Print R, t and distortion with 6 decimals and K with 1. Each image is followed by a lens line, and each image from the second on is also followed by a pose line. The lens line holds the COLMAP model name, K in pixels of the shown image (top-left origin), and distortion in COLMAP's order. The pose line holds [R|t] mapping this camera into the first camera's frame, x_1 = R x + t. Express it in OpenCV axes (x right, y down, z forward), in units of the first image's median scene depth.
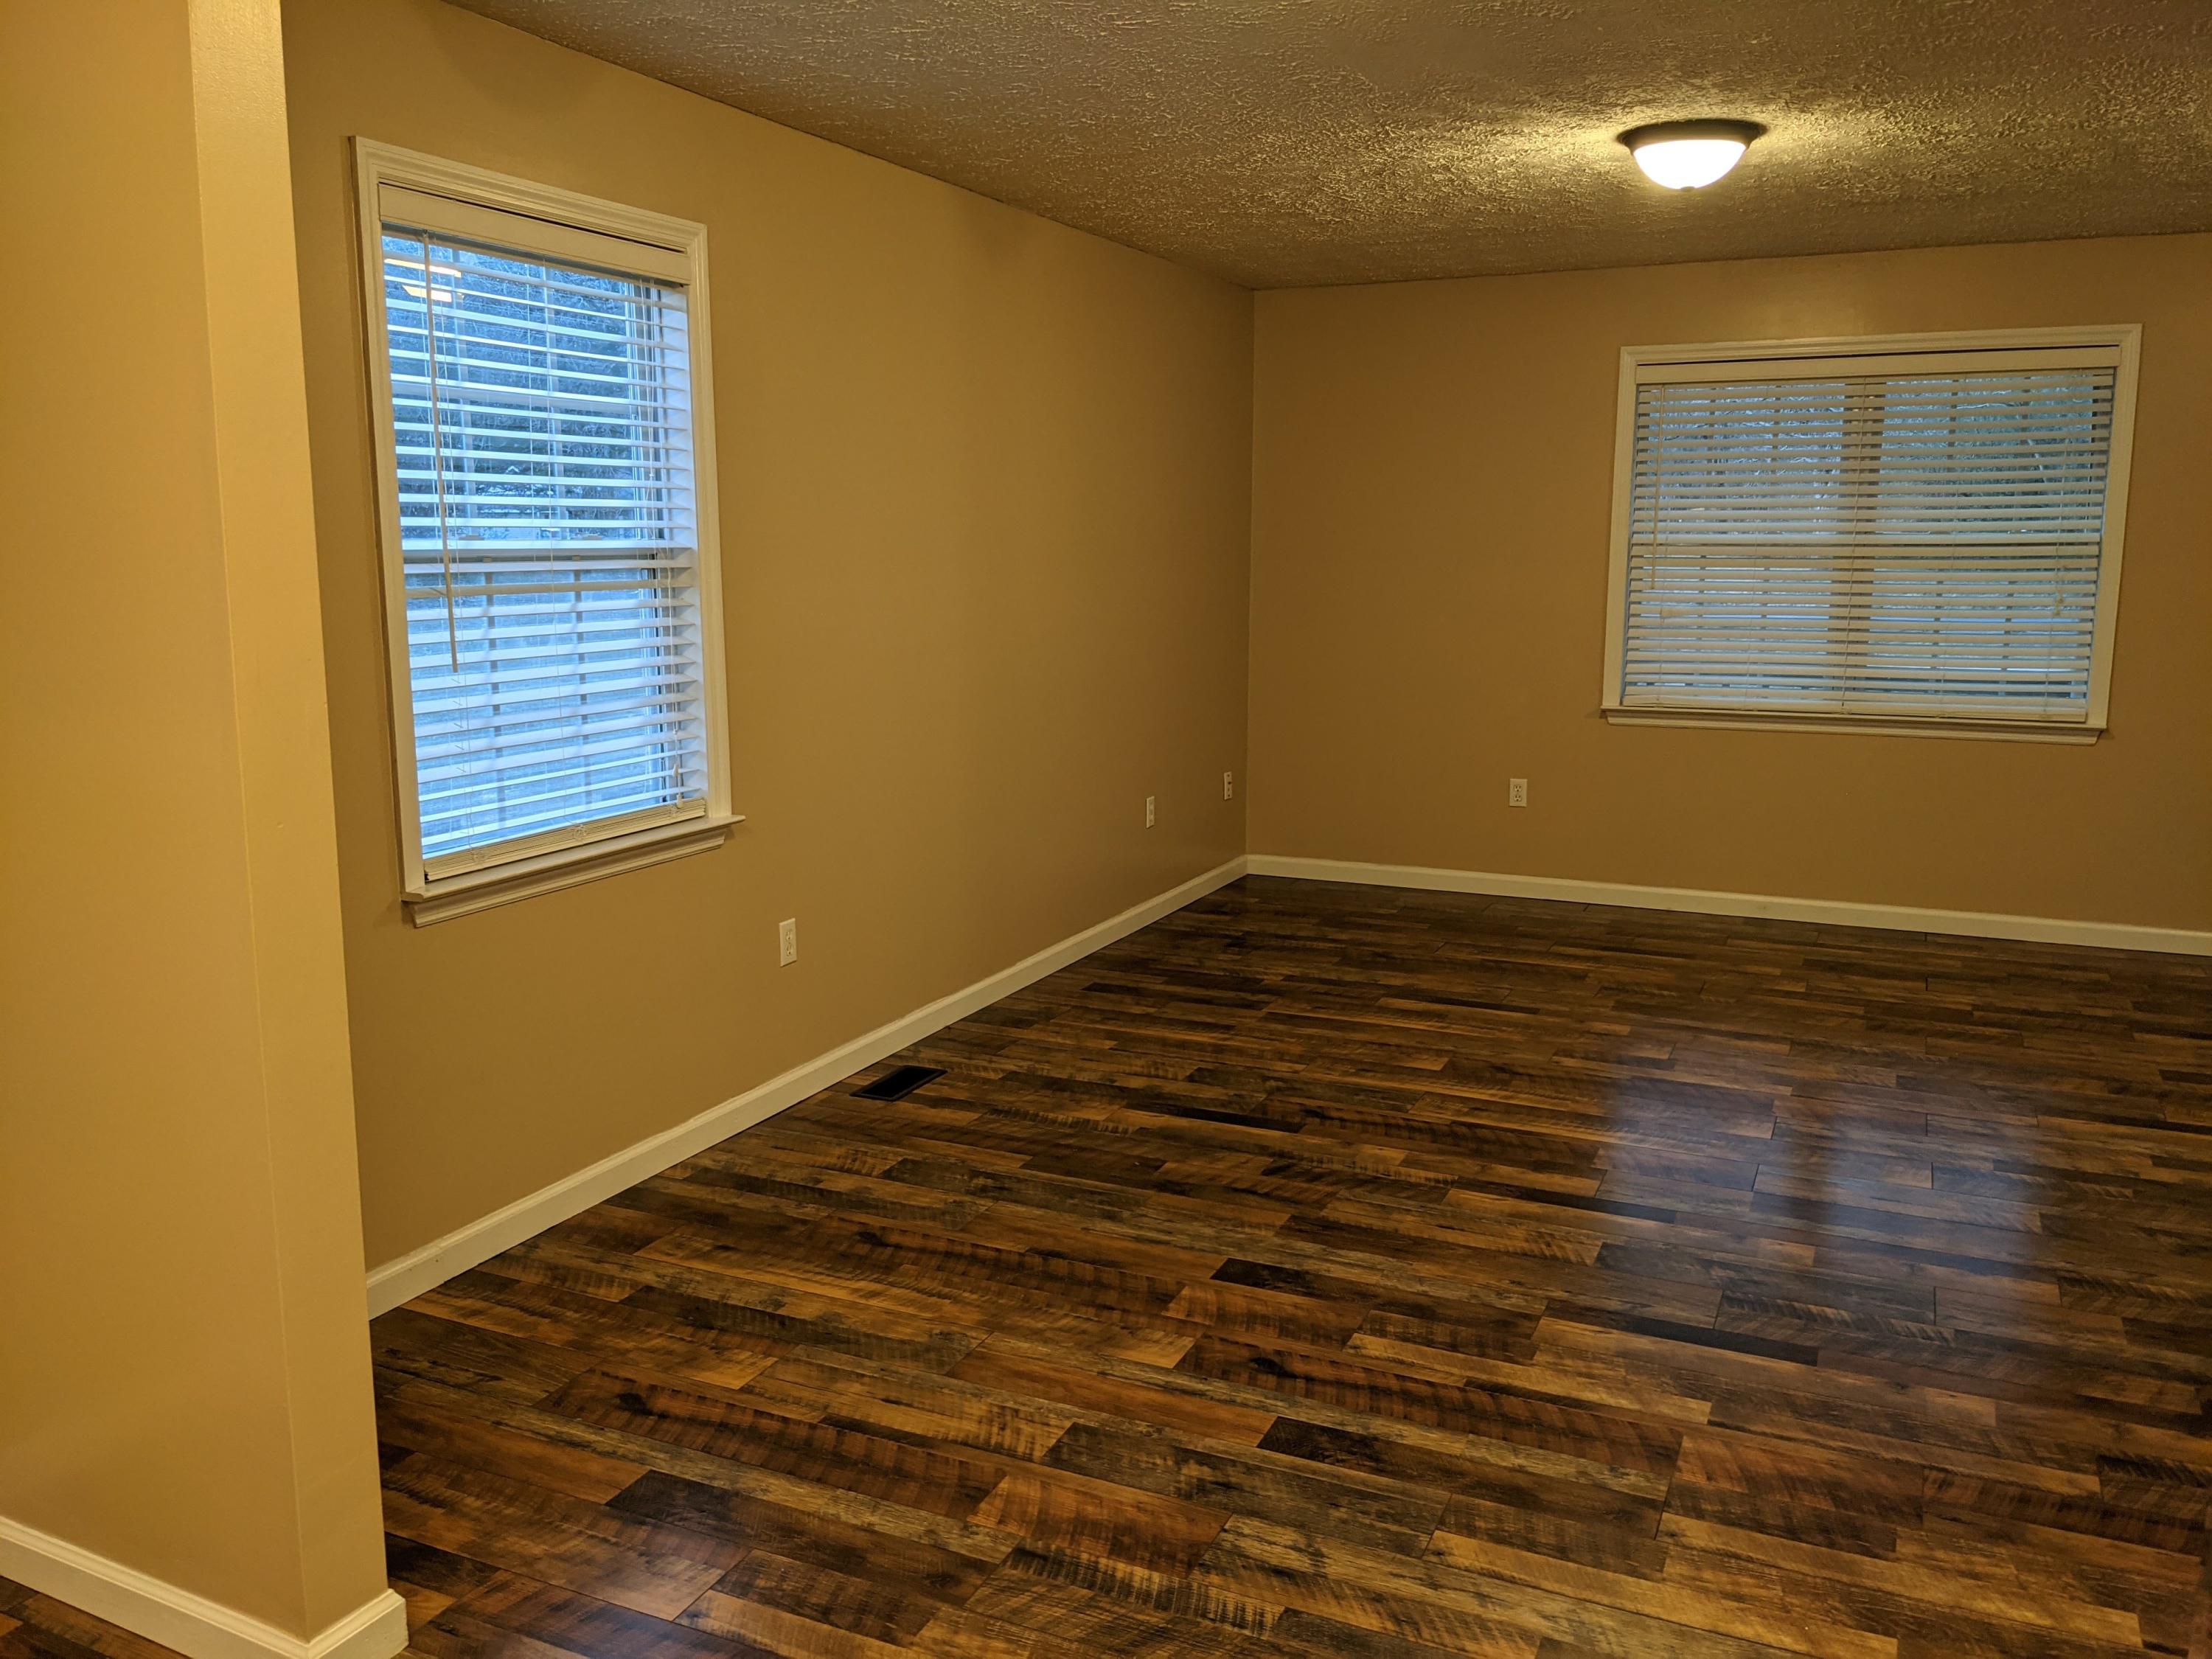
lens RADIAL K [[1741.1, 0, 1098.0], [0, 1741.1, 816.6], [0, 0, 1]] dist [0.058362, -0.093001]
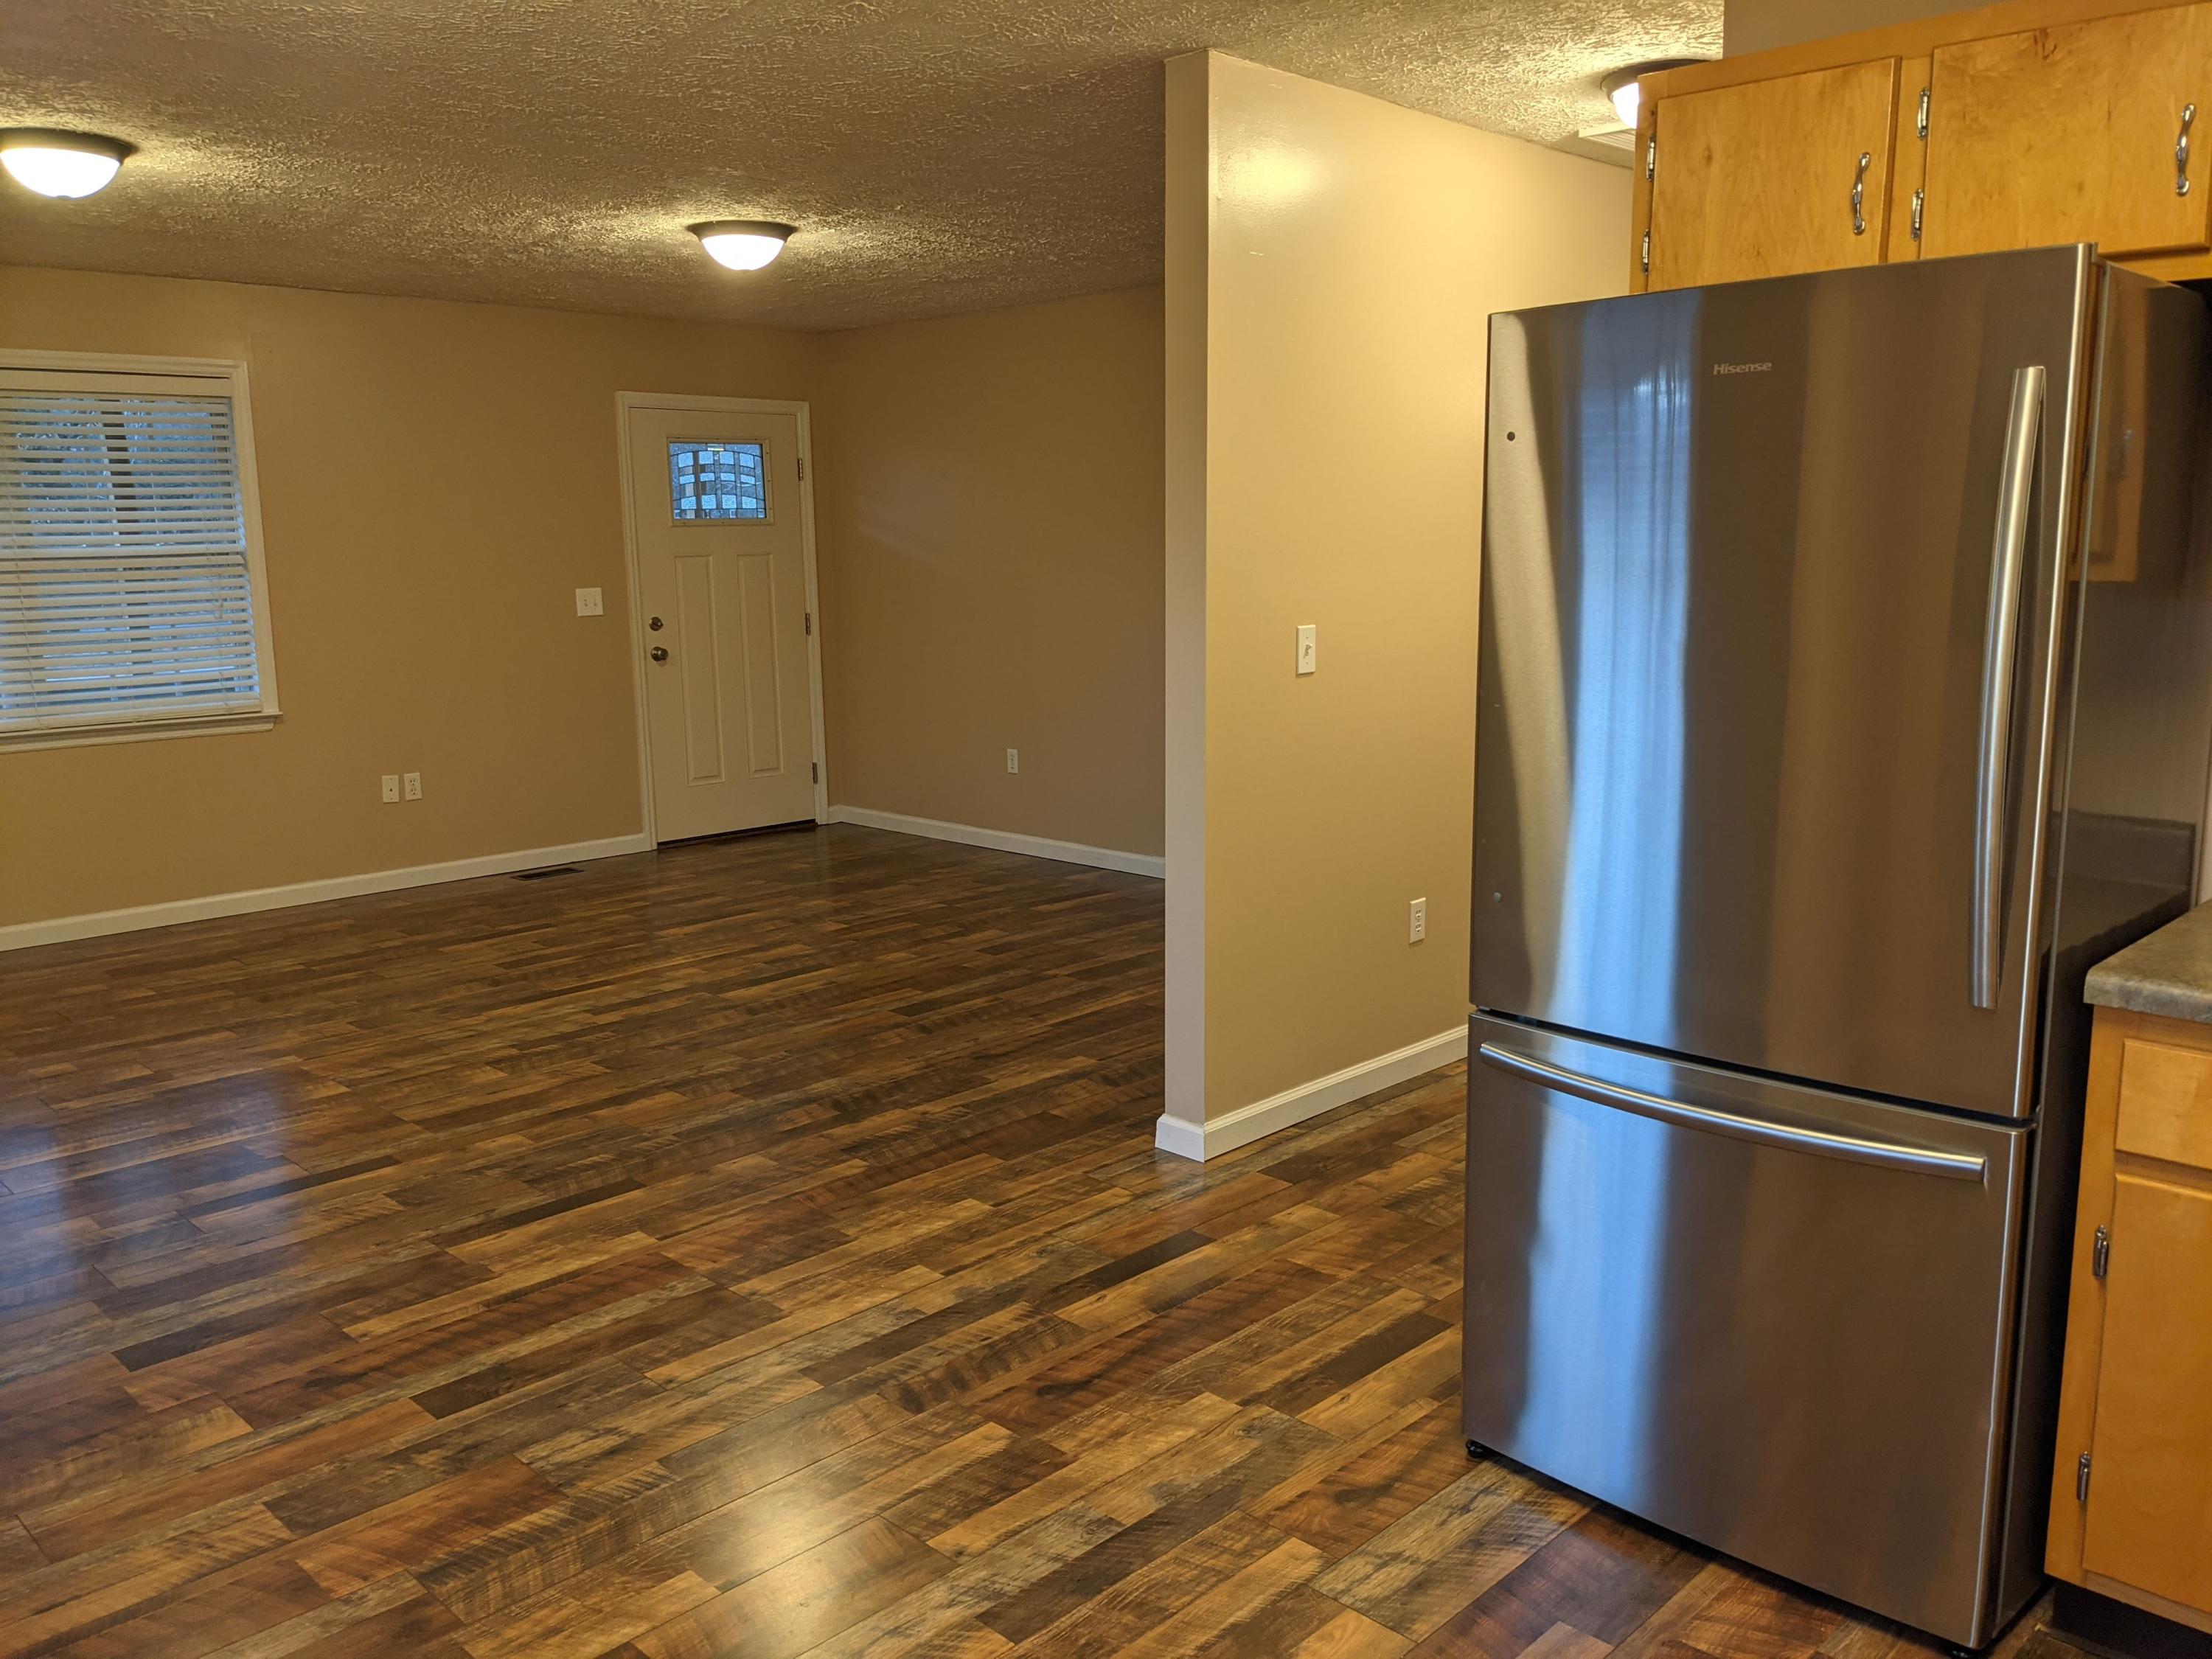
lens RADIAL K [[1741.1, 0, 1090.7], [0, 1741.1, 826.6], [0, 0, 1]] dist [0.058362, -0.093001]
pose [[0.344636, -0.160329, 0.924944, -0.488498], [0.166585, 0.980114, 0.107822, -0.021701], [-0.923838, 0.116922, 0.364491, 0.163315]]
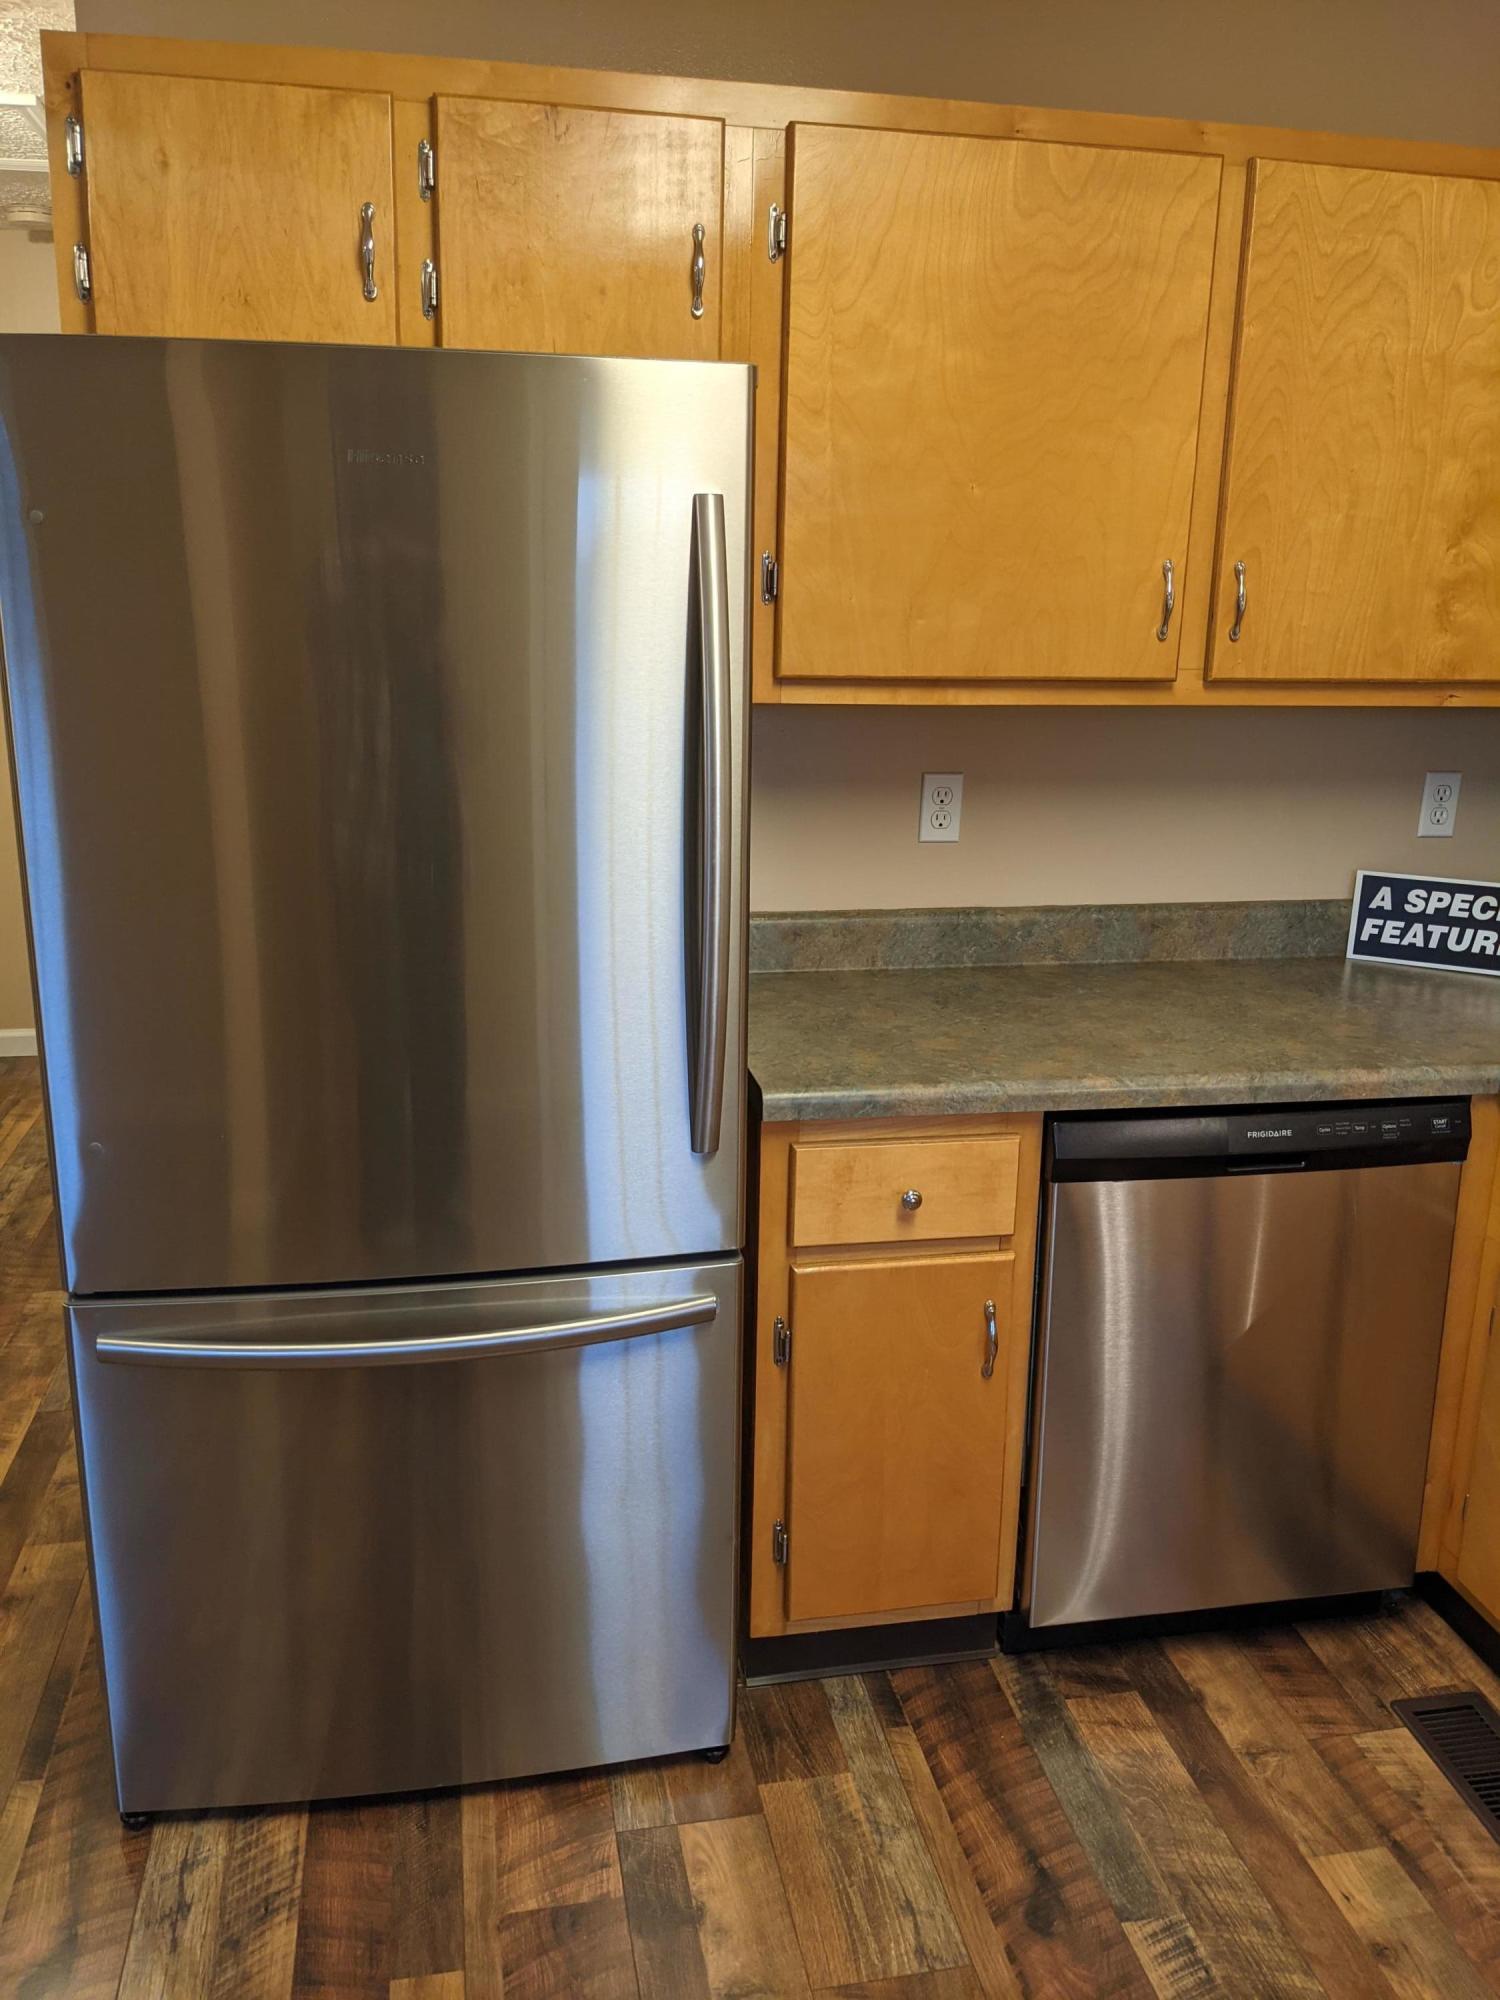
lens RADIAL K [[1574.2, 0, 749.9], [0, 1574.2, 982.9], [0, 0, 1]] dist [0.058362, -0.093001]
pose [[-0.589503, -0.214489, 0.778769, -0.272897], [0.111530, 0.933255, 0.341463, -0.074046], [-0.800030, 0.288149, -0.526234, 0.340839]]
